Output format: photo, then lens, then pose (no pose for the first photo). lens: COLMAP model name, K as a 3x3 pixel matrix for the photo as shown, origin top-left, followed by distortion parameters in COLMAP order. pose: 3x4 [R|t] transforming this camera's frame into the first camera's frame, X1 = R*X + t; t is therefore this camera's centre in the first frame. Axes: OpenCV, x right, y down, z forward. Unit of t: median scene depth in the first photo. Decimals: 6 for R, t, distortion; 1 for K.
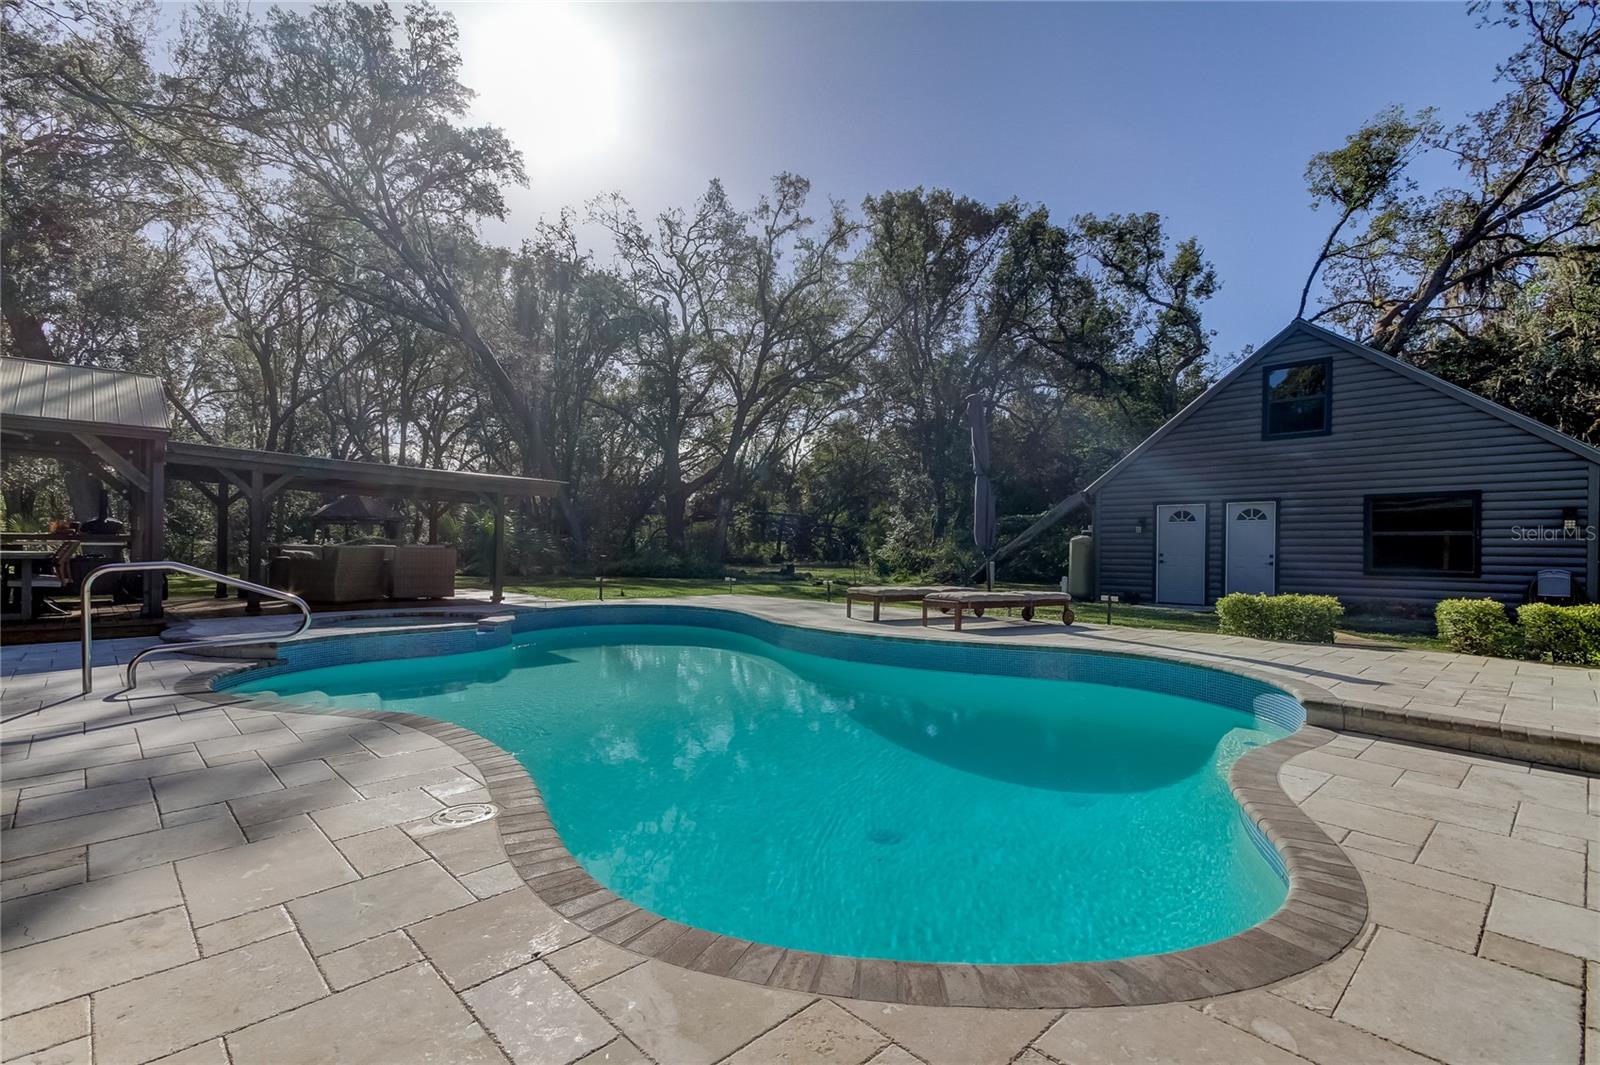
lens RADIAL K [[745.6, 0, 805.7], [0, 745.6, 541.7], [0, 0, 1]] dist [0.022095, -0.007047]
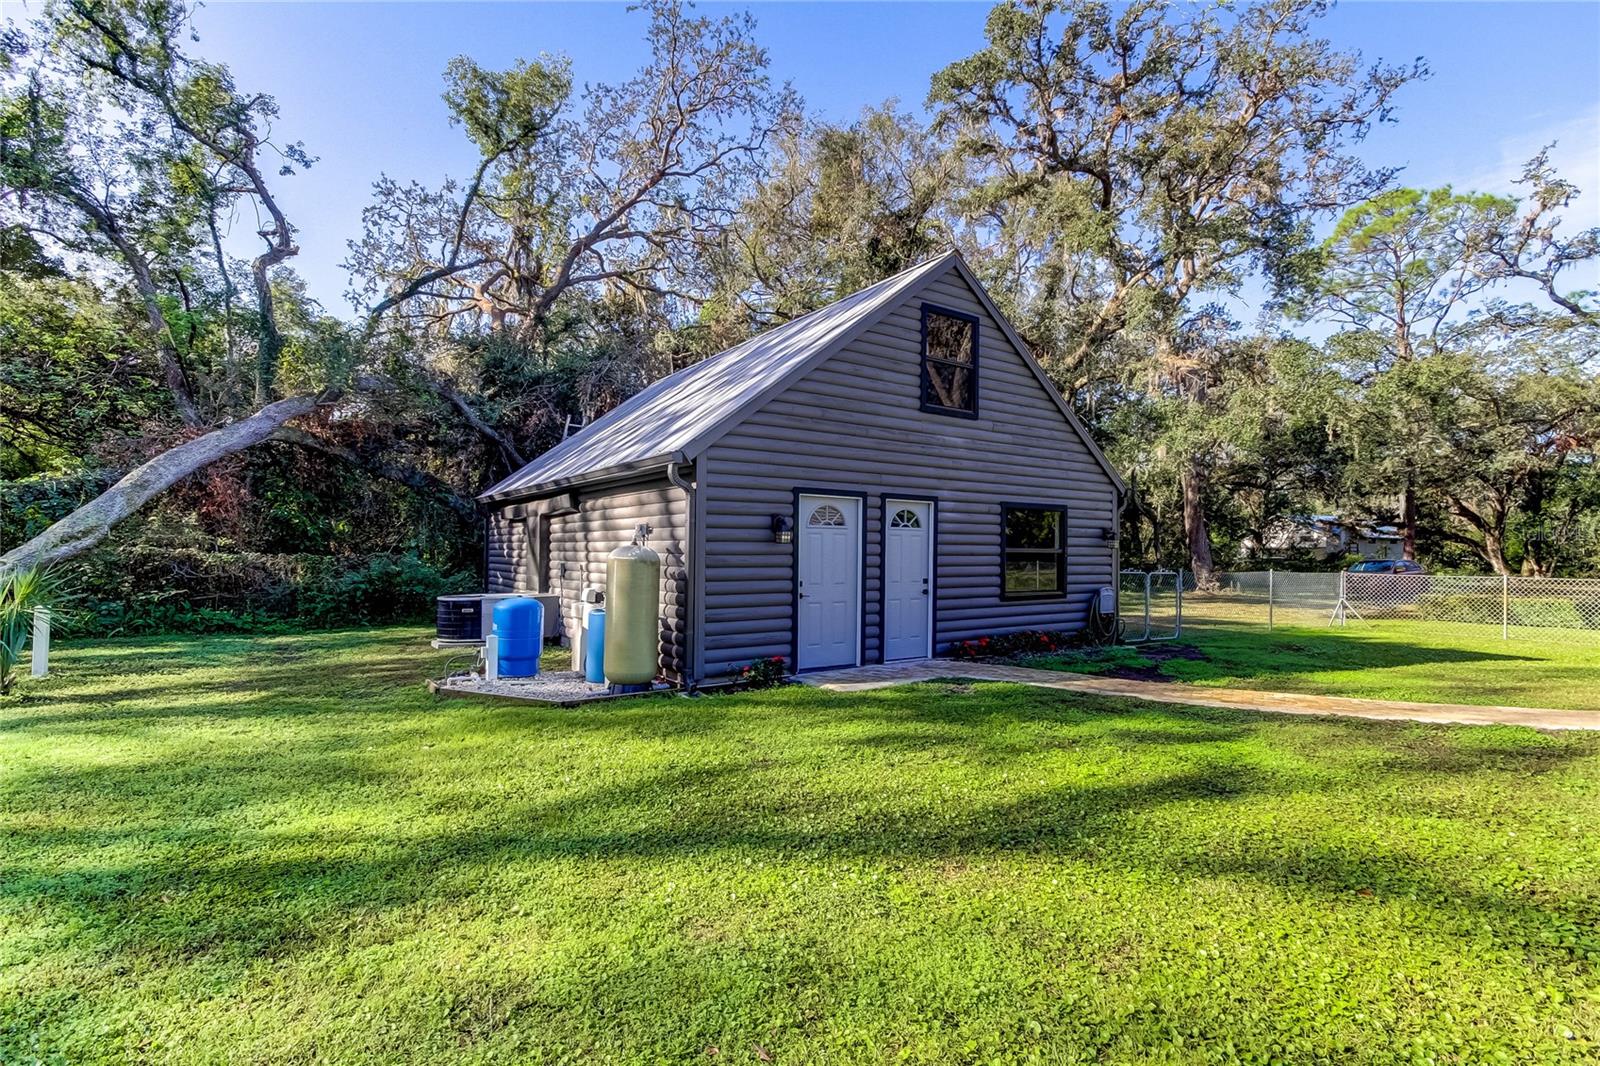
lens RADIAL K [[745.6, 0, 801.5], [0, 745.6, 546.3], [0, 0, 1]] dist [0.022095, -0.007047]
pose [[0.189902, -0.004090, 0.981795, -0.030295], [-0.014101, 0.999877, 0.006892, -0.006314], [-0.981702, -0.015153, 0.189821, 0.389483]]
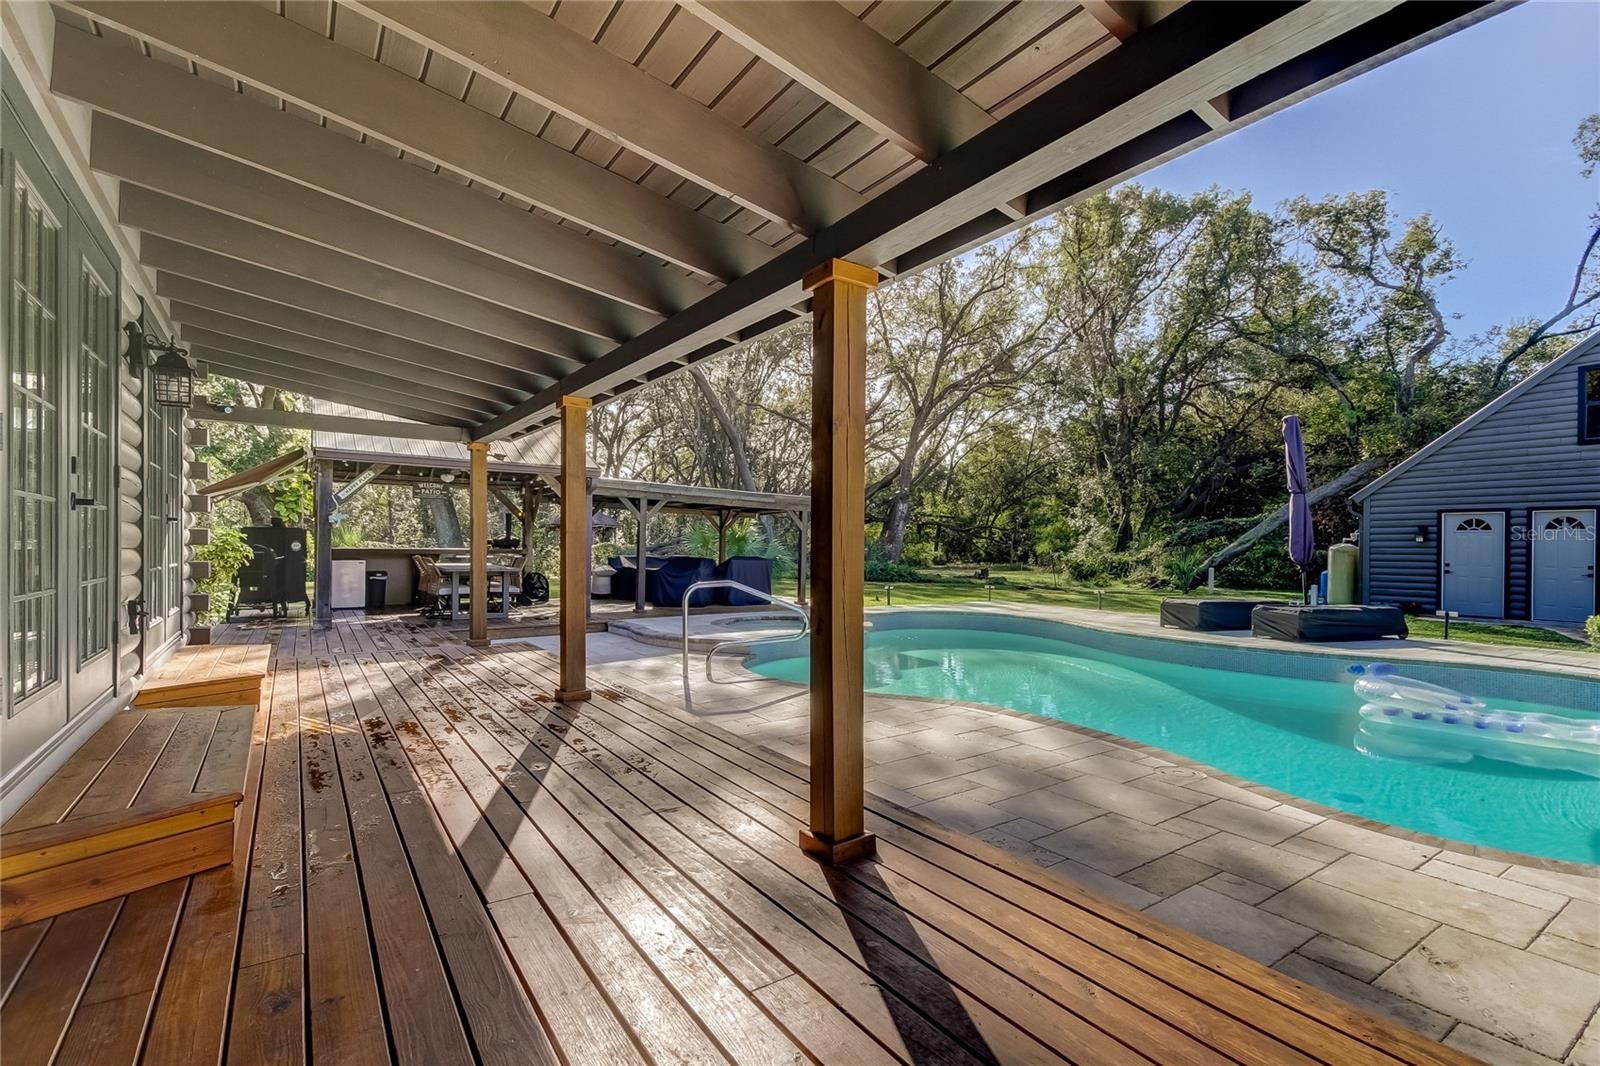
lens RADIAL K [[745.6, 0, 797.6], [0, 745.6, 539.3], [0, 0, 1]] dist [0.022095, -0.007047]
pose [[0.983448, -0.003365, -0.181162, -0.073374], [0.003049, 0.999993, -0.002021, -0.006882], [0.181167, 0.001435, 0.983451, -0.044402]]
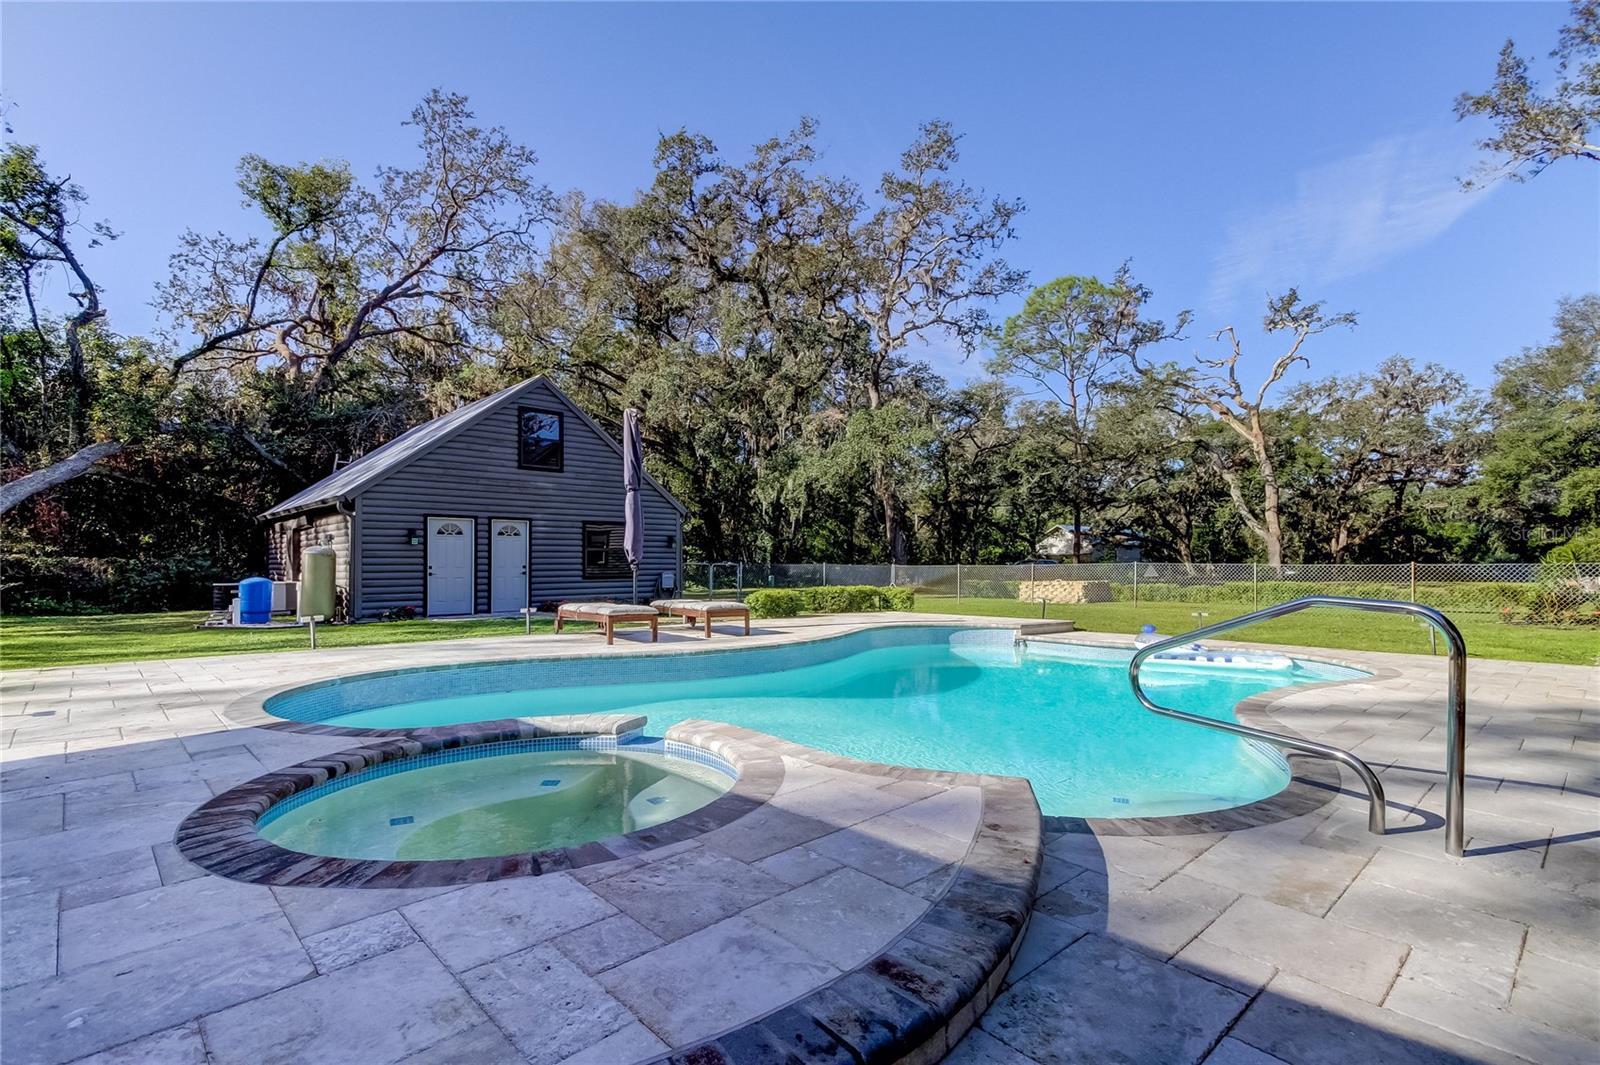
lens RADIAL K [[745.6, 0, 791.8], [0, 745.6, 560.4], [0, 0, 1]] dist [0.022095, -0.007047]
pose [[0.042370, -0.005935, 0.999084, -0.217082], [-0.005539, 0.999966, 0.006175, -0.000322], [-0.999087, -0.005796, 0.042336, 0.208358]]
